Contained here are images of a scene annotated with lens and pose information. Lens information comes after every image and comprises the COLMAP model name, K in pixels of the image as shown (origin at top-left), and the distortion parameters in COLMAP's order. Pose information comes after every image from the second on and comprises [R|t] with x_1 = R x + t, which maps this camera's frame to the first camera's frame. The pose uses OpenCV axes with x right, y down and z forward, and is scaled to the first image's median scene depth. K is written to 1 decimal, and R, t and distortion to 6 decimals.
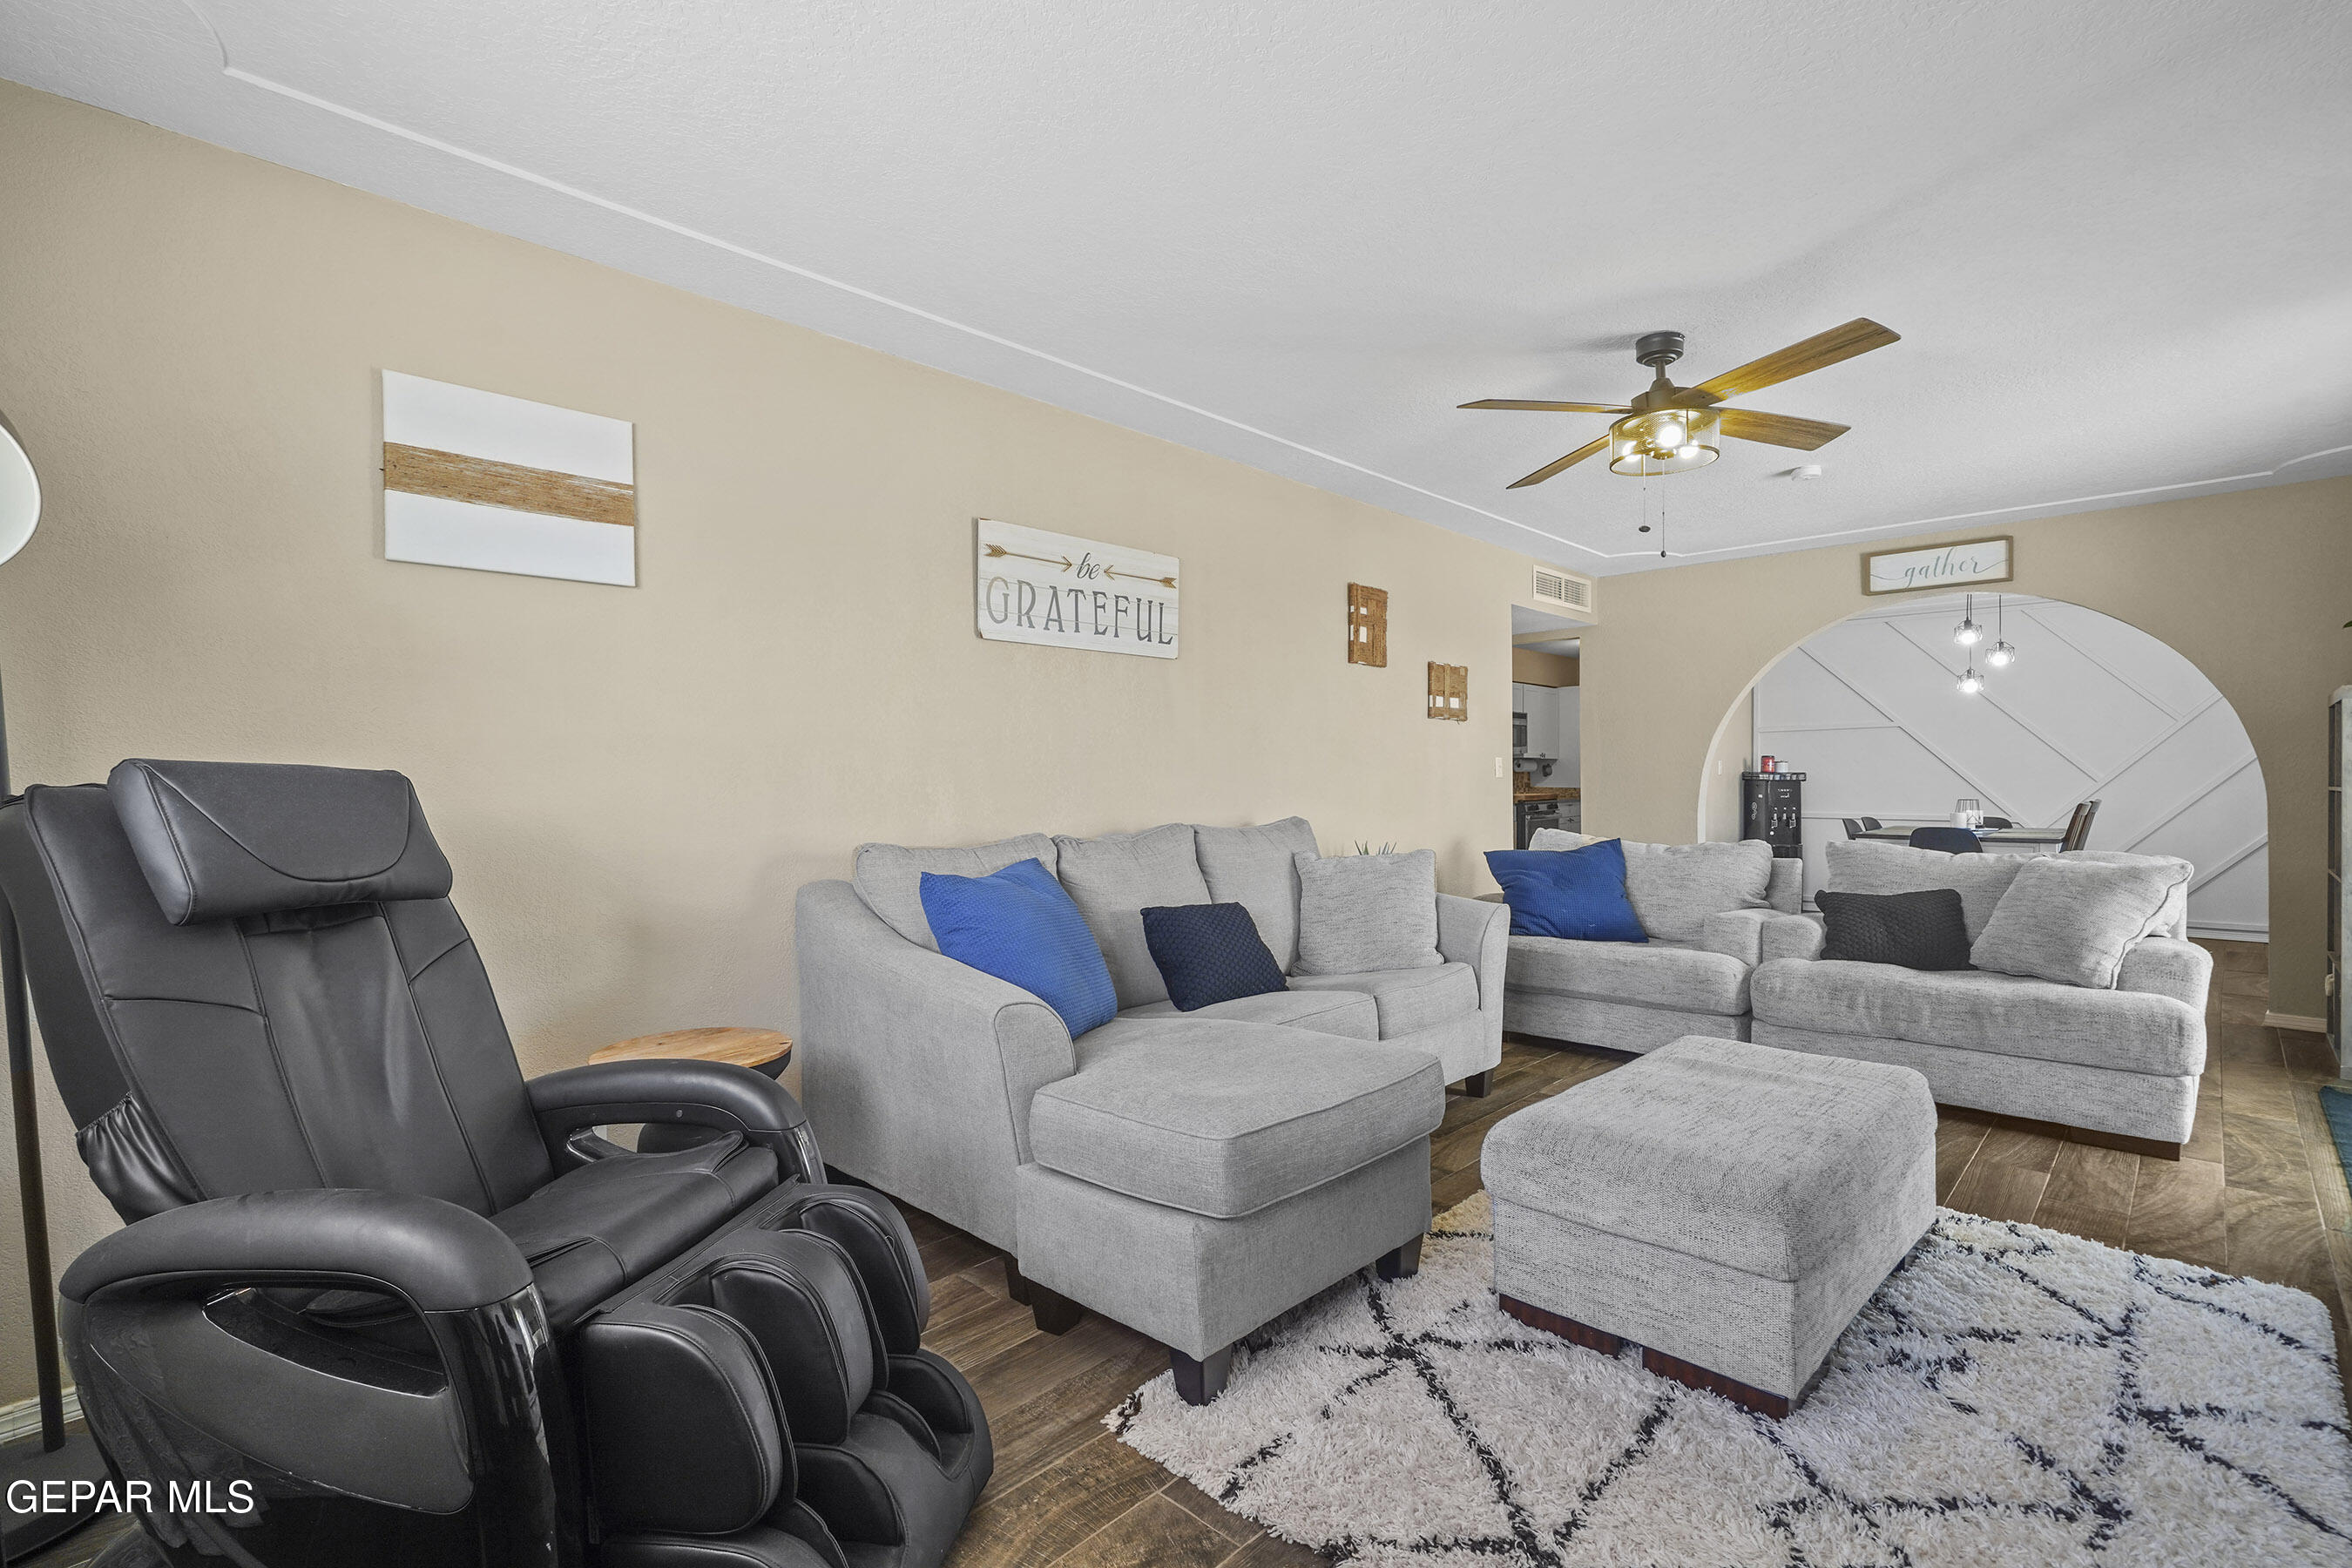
lens RADIAL K [[1080.5, 0, 1143.8], [0, 1080.5, 775.1], [0, 0, 1]] dist [-0.002619, -0.002096]
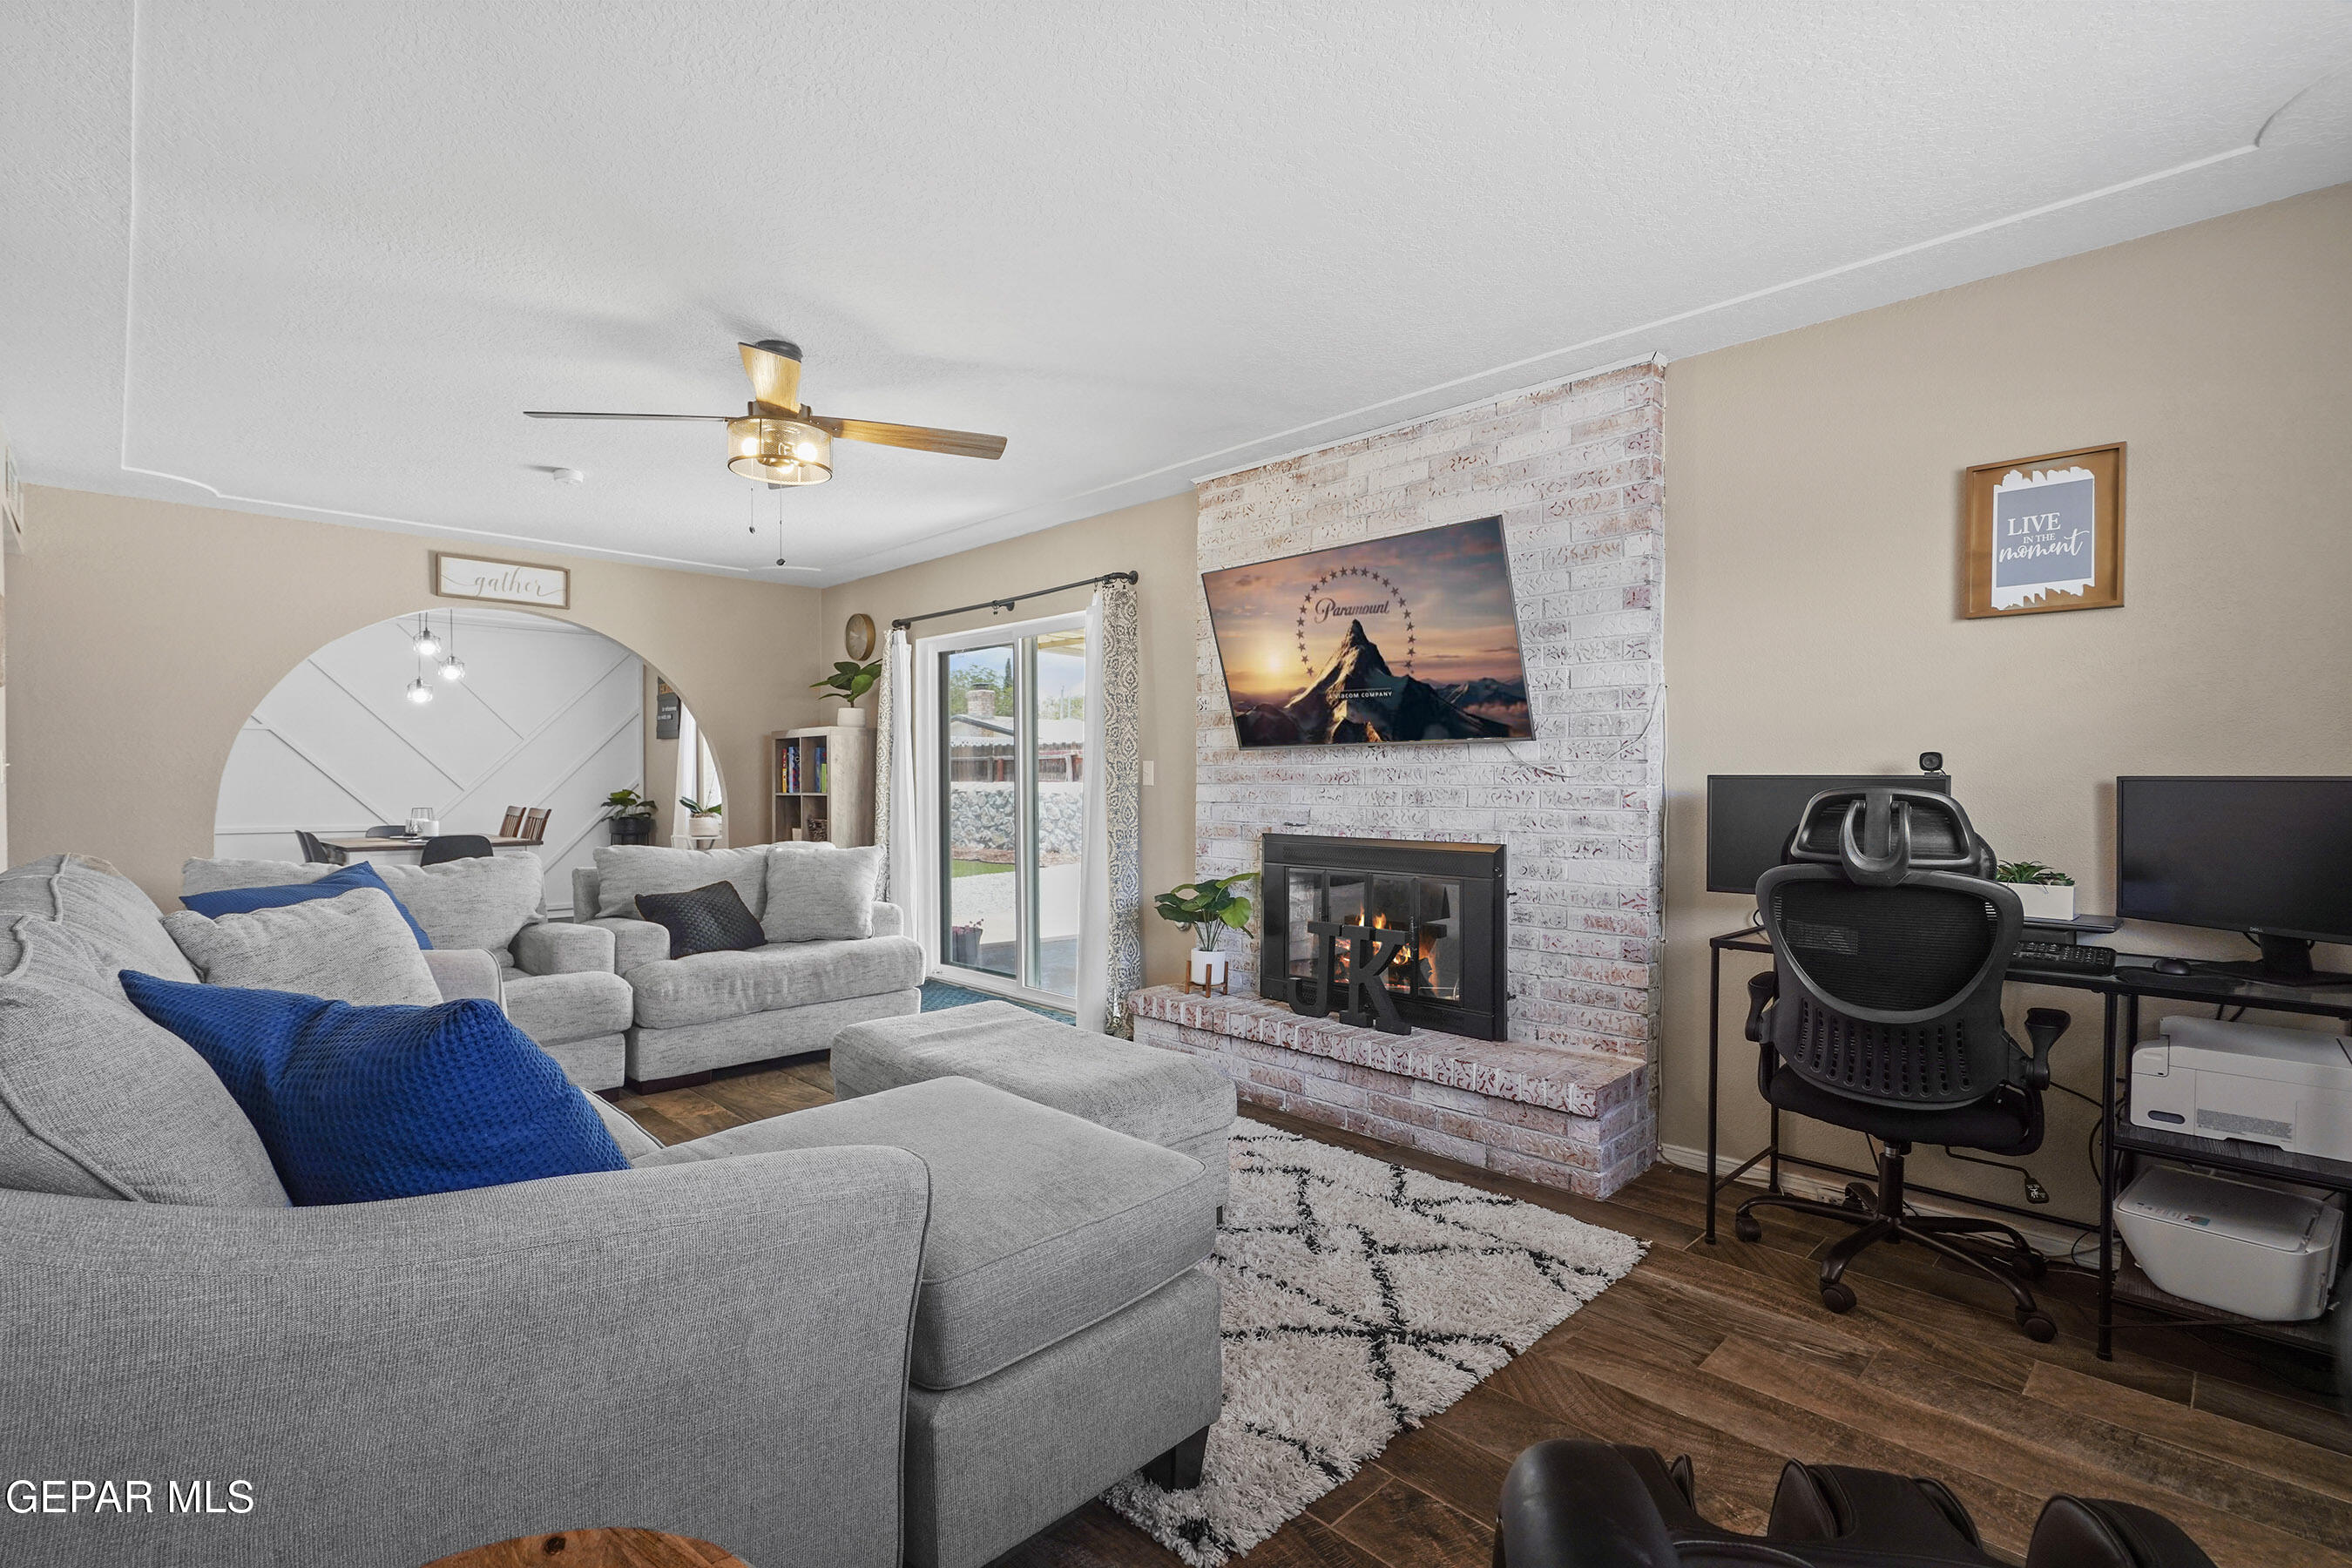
lens RADIAL K [[1080.5, 0, 1174.9], [0, 1080.5, 787.2], [0, 0, 1]] dist [-0.002619, -0.002096]
pose [[0.012282, 0.000150, 0.999925, -0.328097], [-0.002212, 0.999998, -0.000123, 0.002456], [-0.999922, -0.002210, 0.012283, 0.390039]]
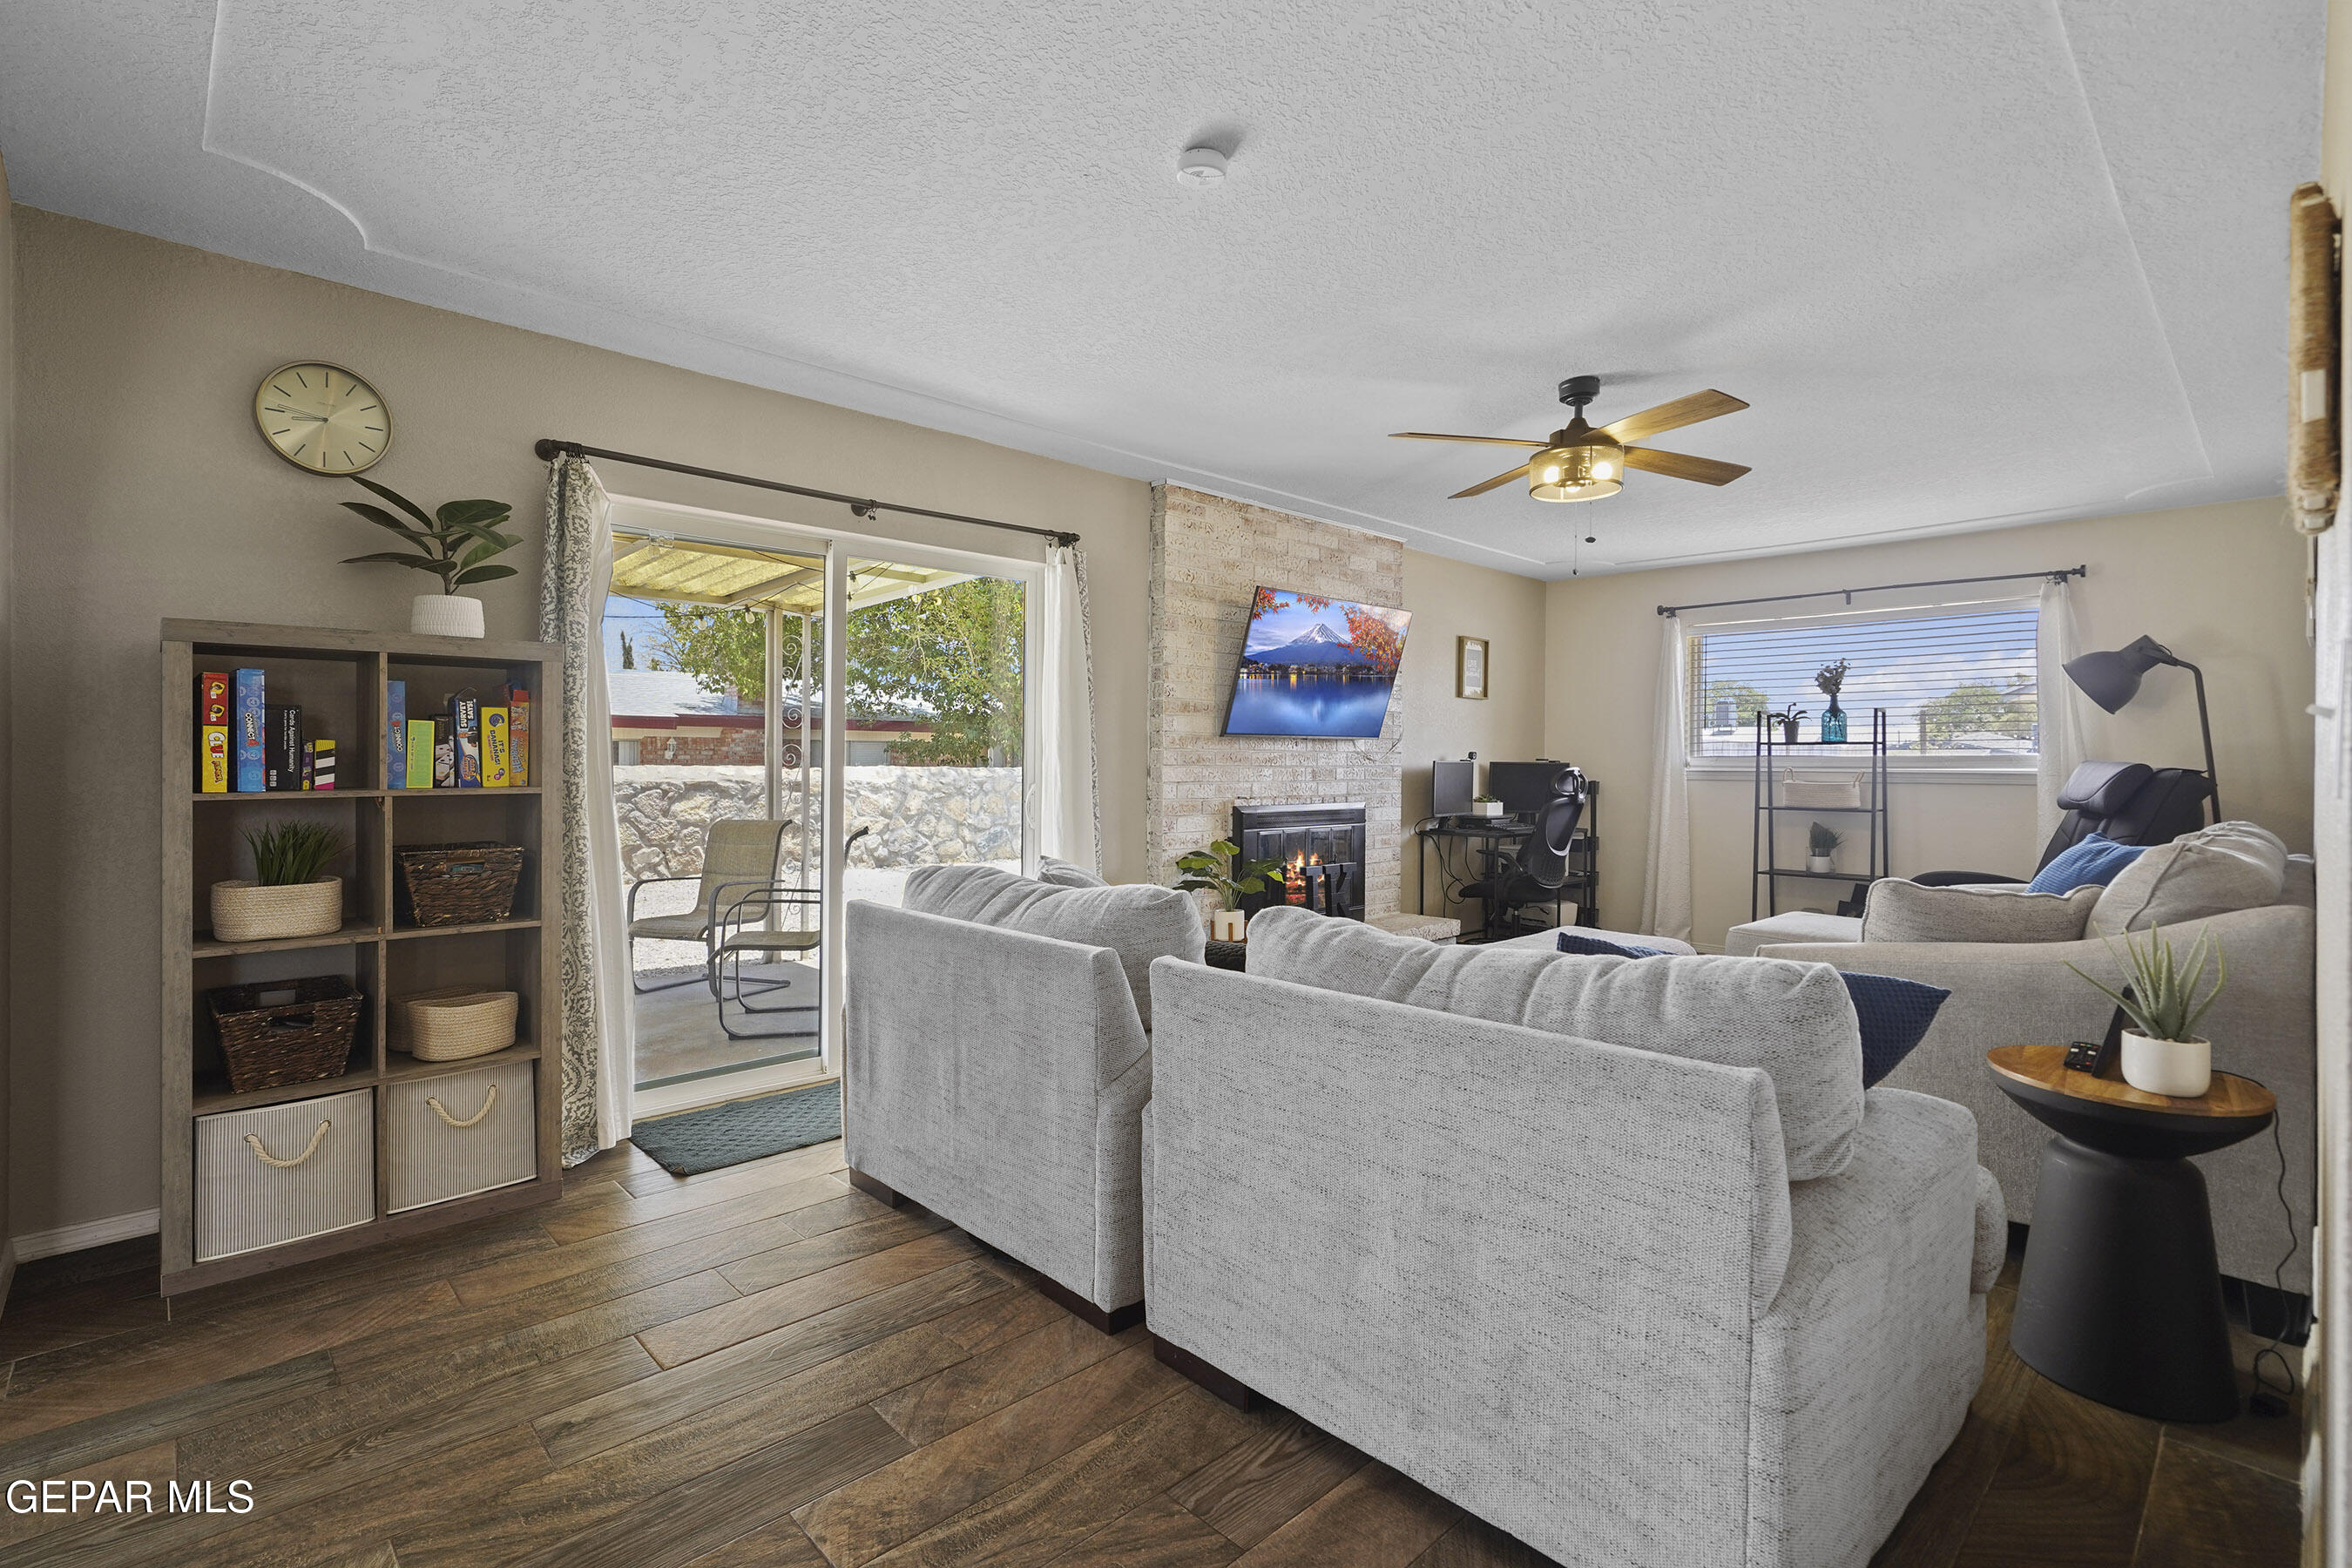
lens RADIAL K [[1080.5, 0, 1175.0], [0, 1080.5, 763.2], [0, 0, 1]] dist [-0.002619, -0.002096]
pose [[-0.999638, -0.001137, 0.026891, 0.546086], [-0.001118, 0.999999, 0.000699, -0.003234], [-0.026892, 0.000668, -0.999638, 1.349511]]
